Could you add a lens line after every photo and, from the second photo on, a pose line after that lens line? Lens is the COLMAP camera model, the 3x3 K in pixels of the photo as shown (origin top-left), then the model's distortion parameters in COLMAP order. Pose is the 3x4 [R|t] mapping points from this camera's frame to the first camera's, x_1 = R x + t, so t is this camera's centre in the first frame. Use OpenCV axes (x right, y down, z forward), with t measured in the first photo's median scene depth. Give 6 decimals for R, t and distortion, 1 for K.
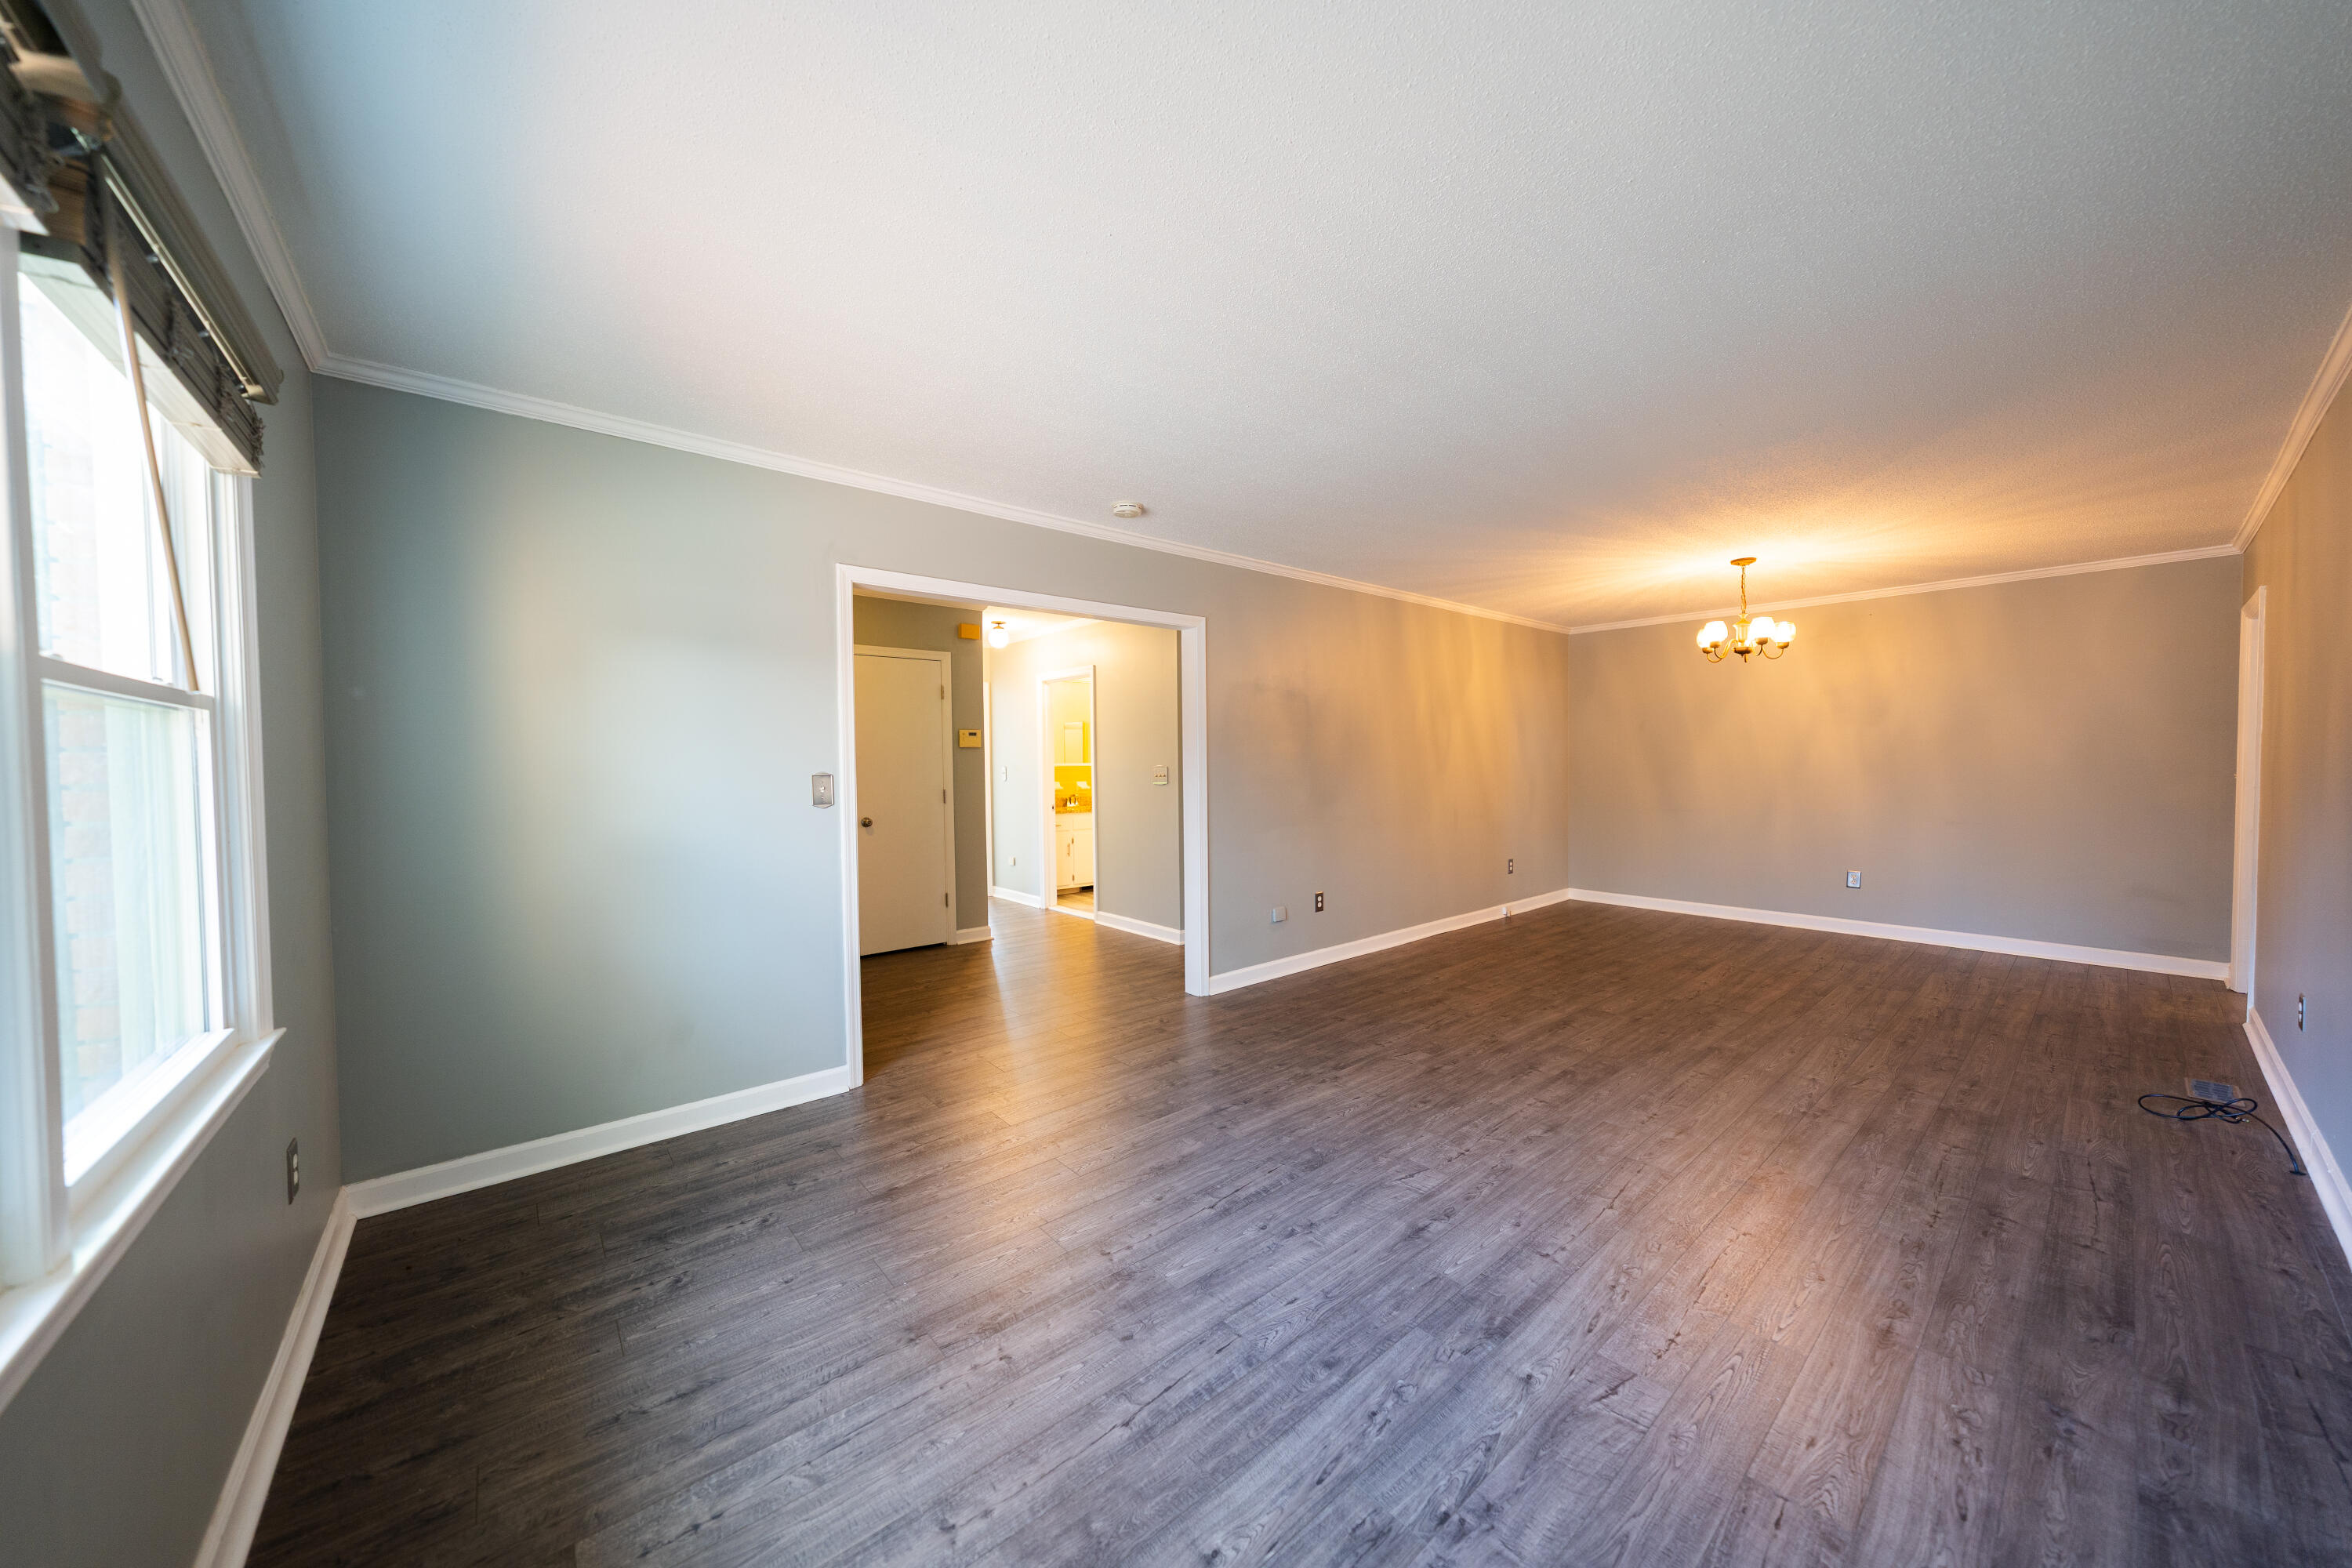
lens RADIAL K [[804.2, 0, 1179.9], [0, 804.2, 764.7], [0, 0, 1]] dist [-0.005657, 0.000969]
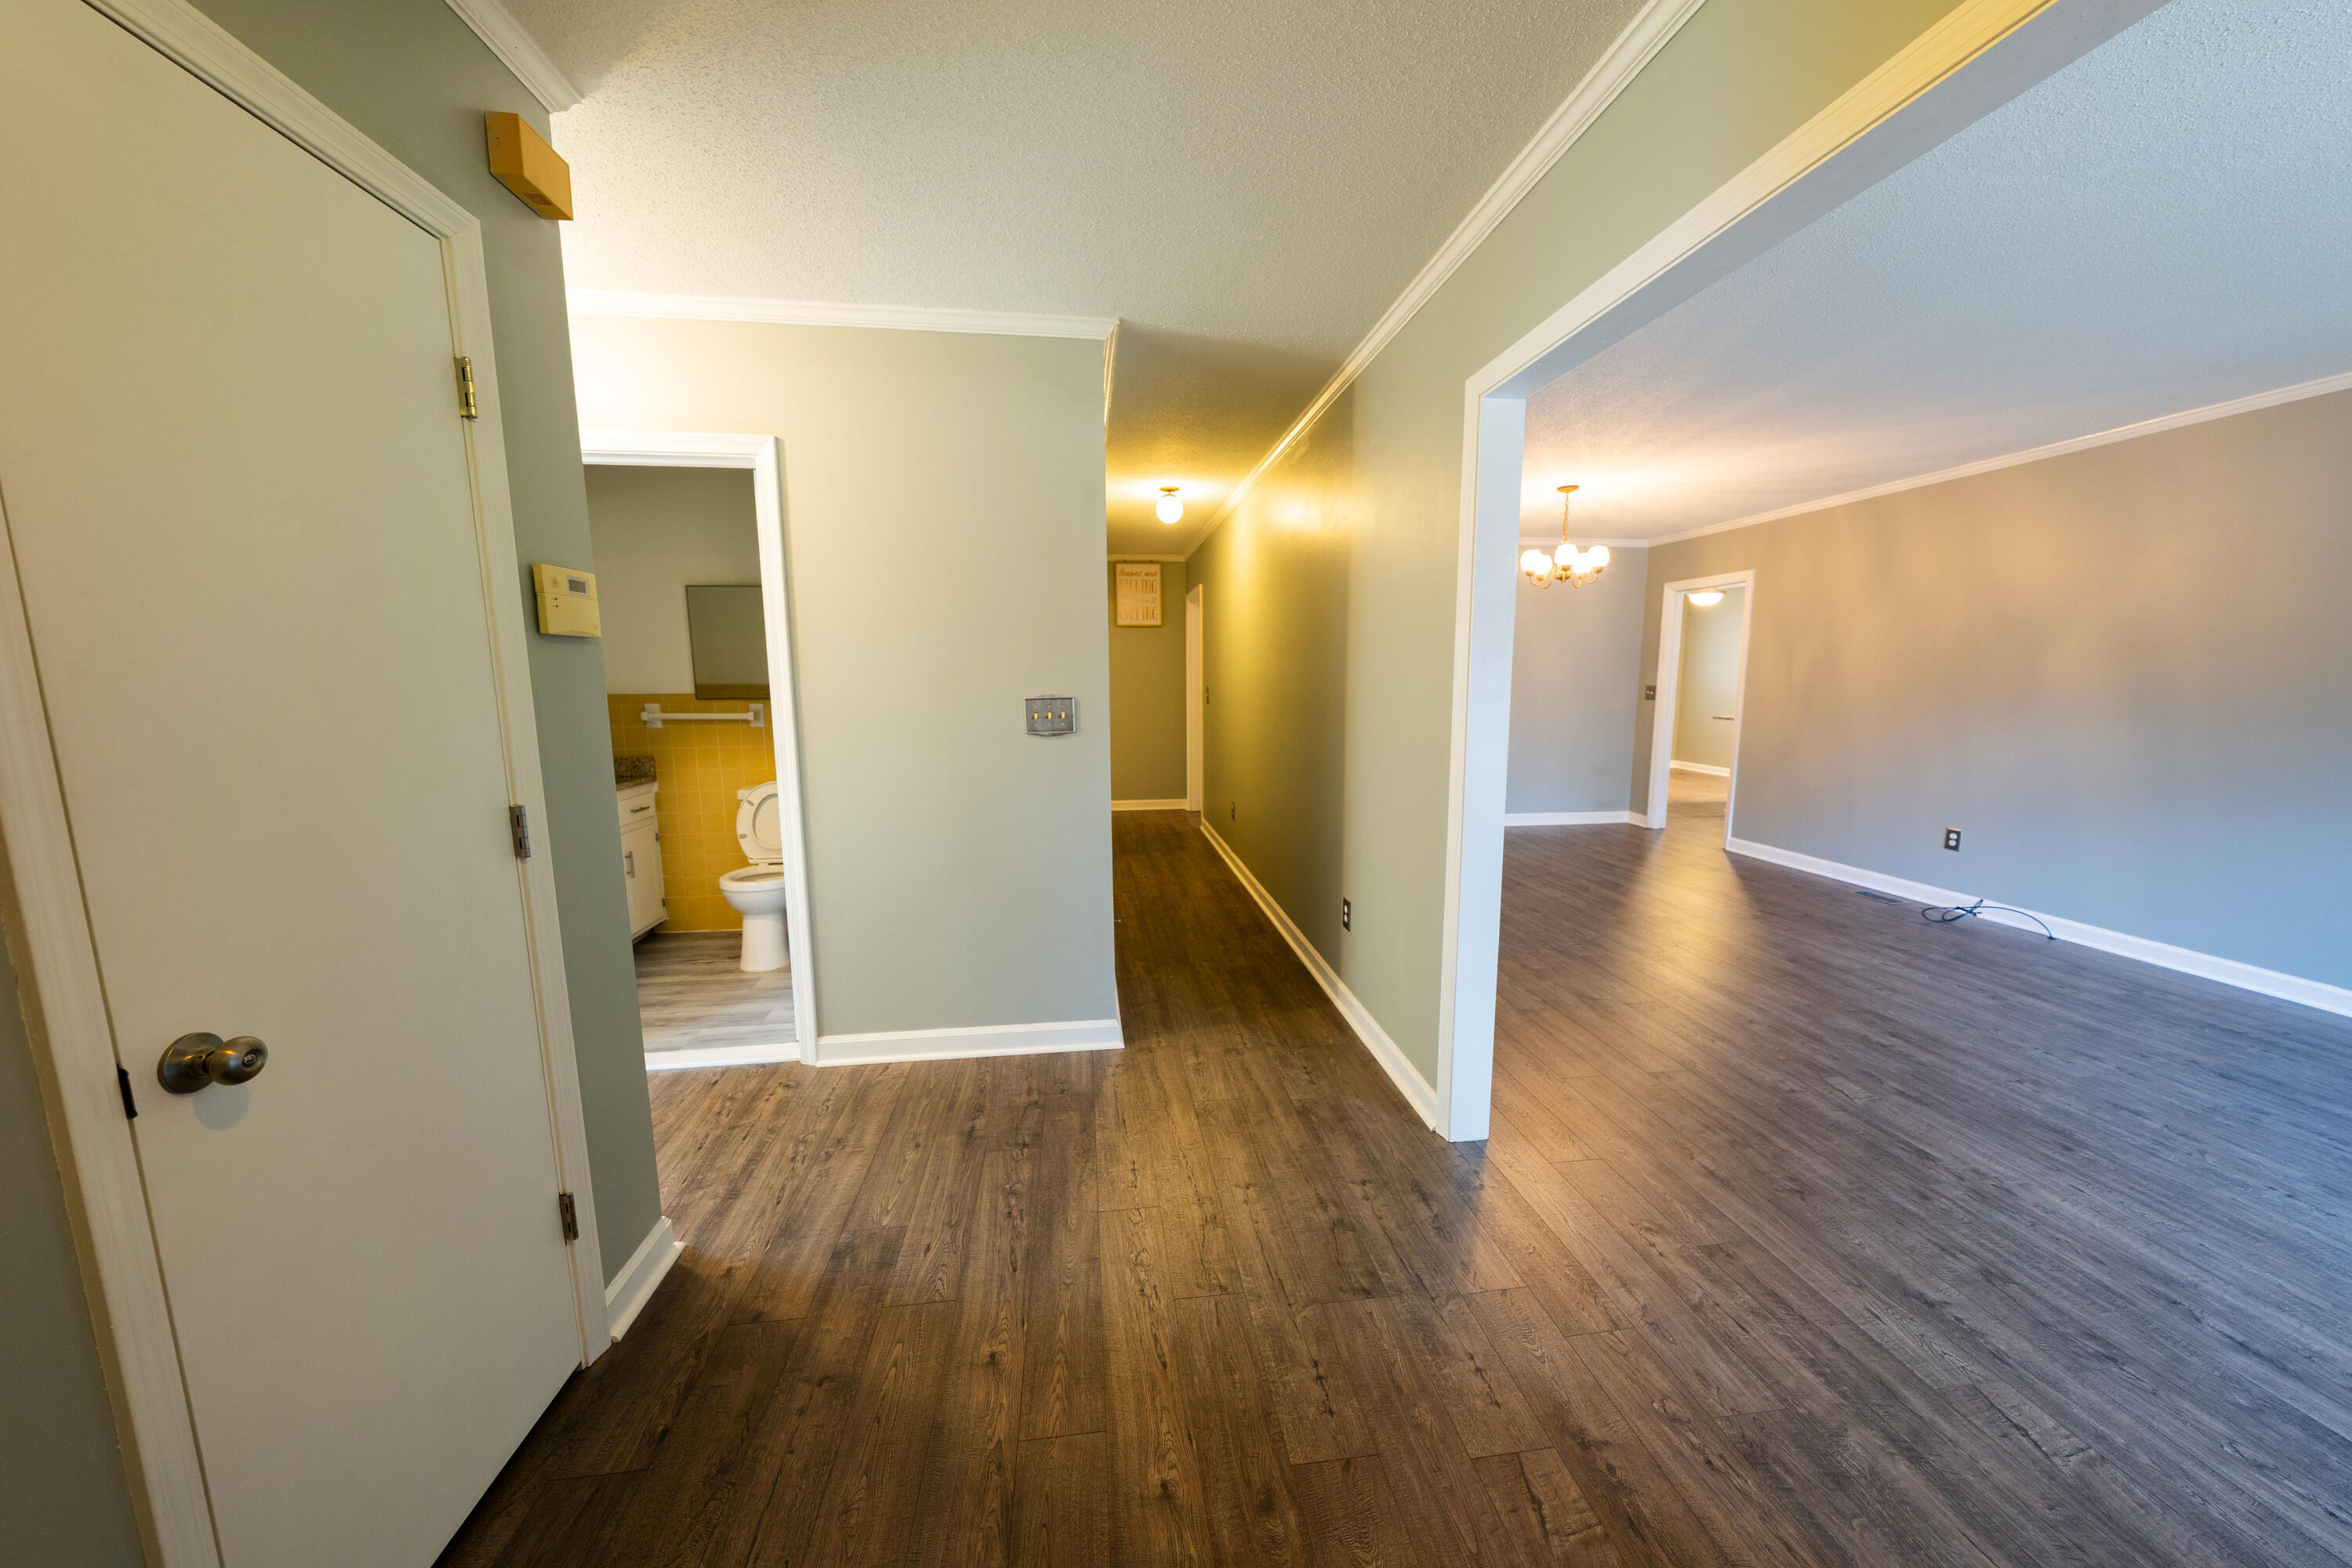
lens RADIAL K [[804.2, 0, 1186.5], [0, 804.2, 784.8], [0, 0, 1]] dist [-0.005657, 0.000969]
pose [[0.545146, -0.108576, 0.831280, -0.801886], [0.004615, 0.991951, 0.126536, -0.015870], [-0.838328, -0.065144, 0.541259, 1.442284]]
